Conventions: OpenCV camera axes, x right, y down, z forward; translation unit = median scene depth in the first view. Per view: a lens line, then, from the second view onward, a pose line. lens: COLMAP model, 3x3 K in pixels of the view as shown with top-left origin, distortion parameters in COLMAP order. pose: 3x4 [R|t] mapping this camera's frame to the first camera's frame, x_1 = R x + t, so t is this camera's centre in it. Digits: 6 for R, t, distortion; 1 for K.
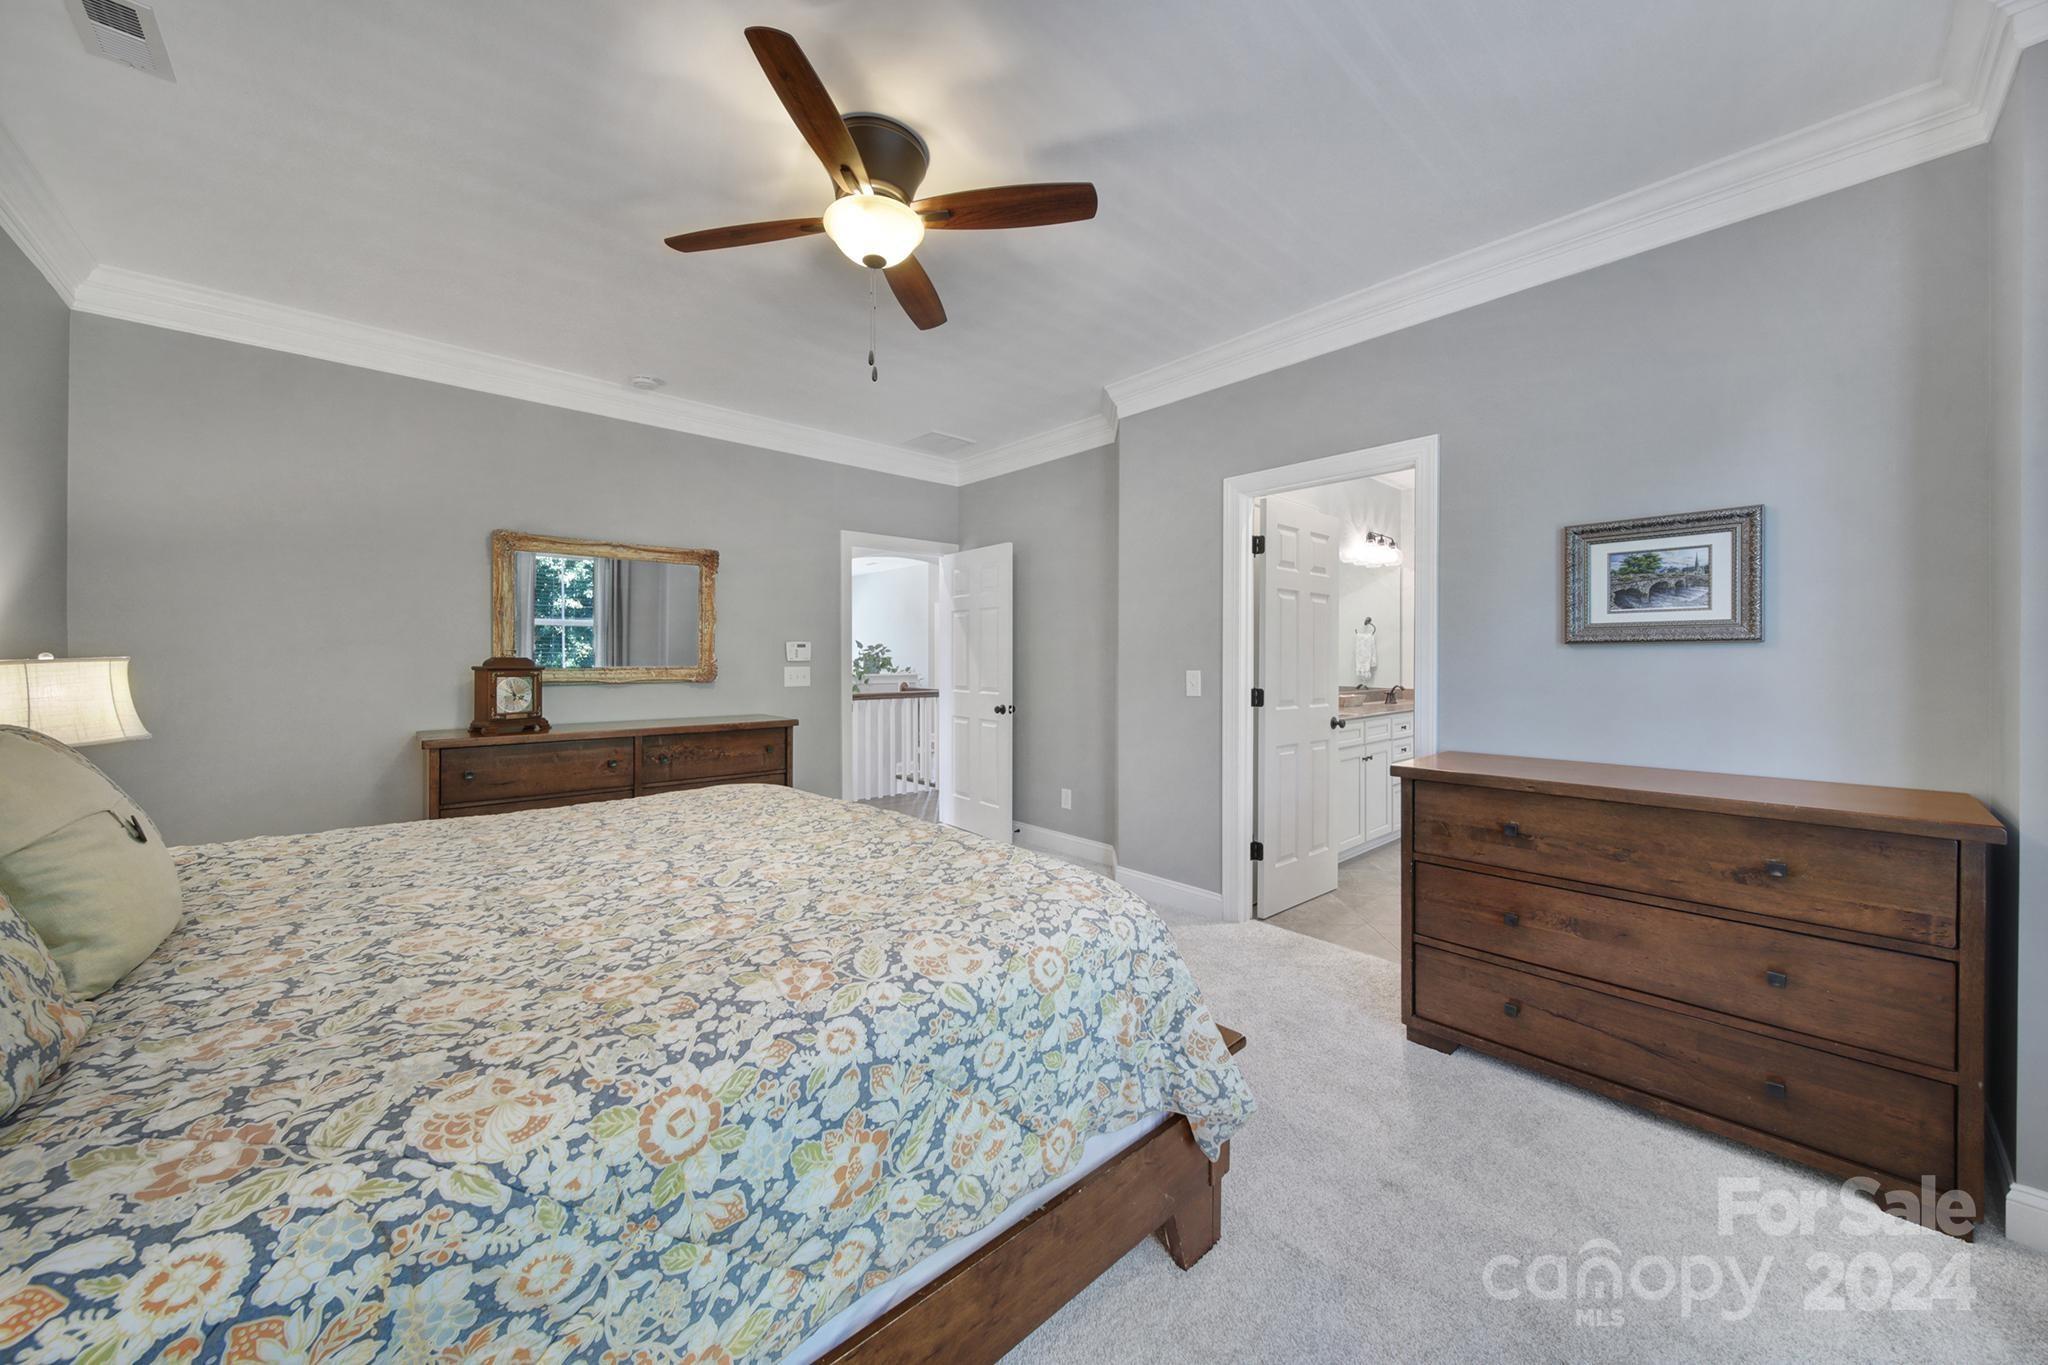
lens RADIAL K [[723.0, 0, 1017.0], [0, 723.0, 669.8], [0, 0, 1]] dist [-0.001974, -0.000369]
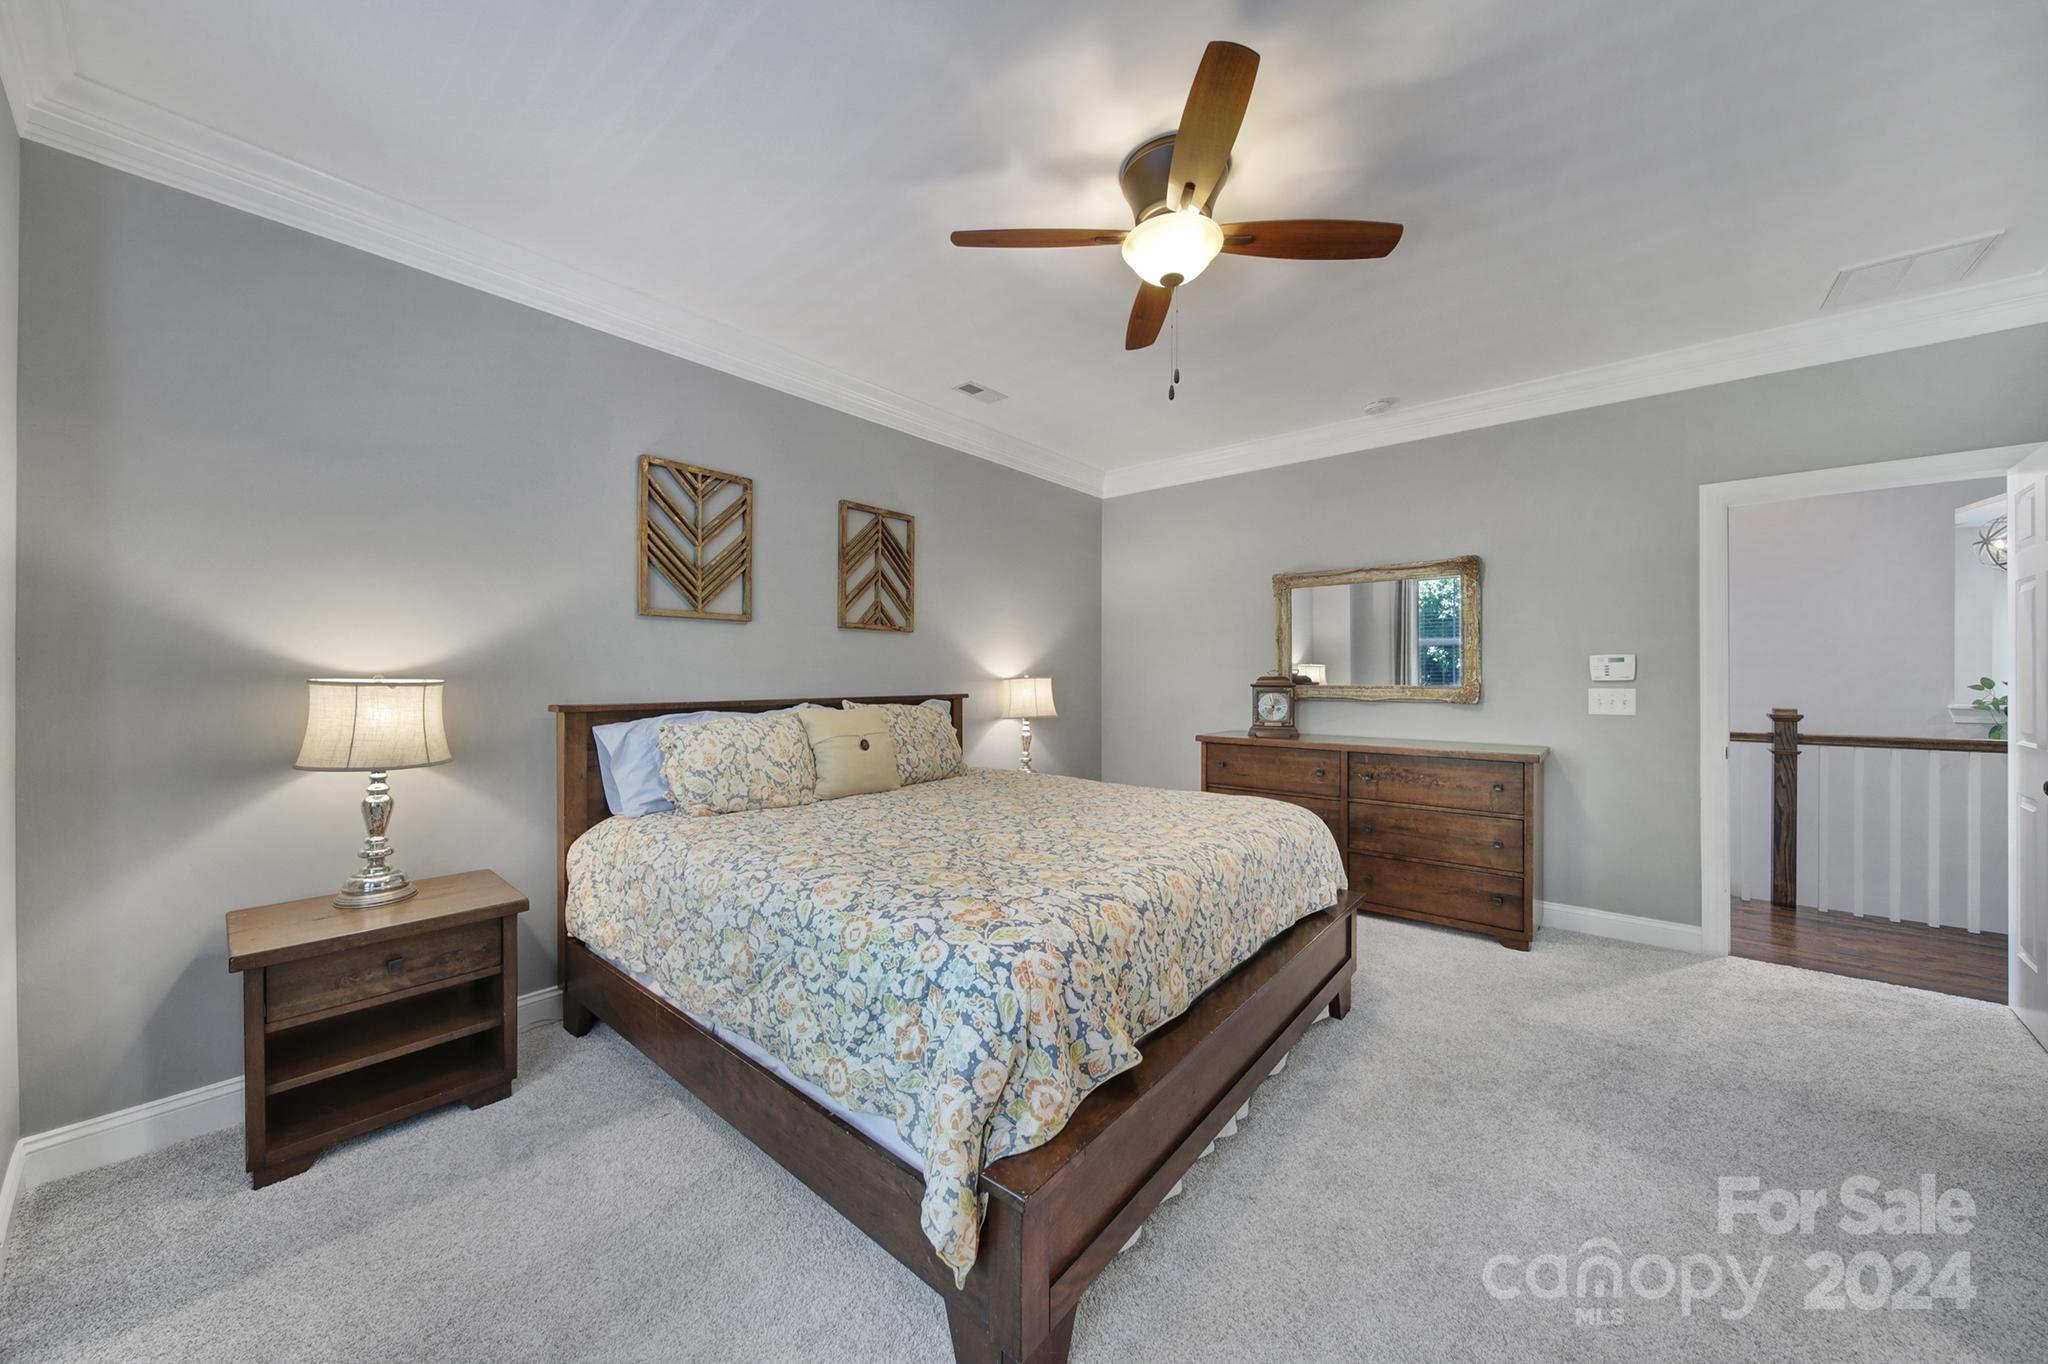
lens RADIAL K [[721.7, 0, 1016.6], [0, 721.7, 676.2], [0, 0, 1]] dist [-0.000899, -0.000331]
pose [[0.135021, -0.000661, -0.990843, 1.009353], [-0.014453, 0.999892, -0.002637, -0.016649], [0.990737, 0.014677, 0.134997, 0.865864]]
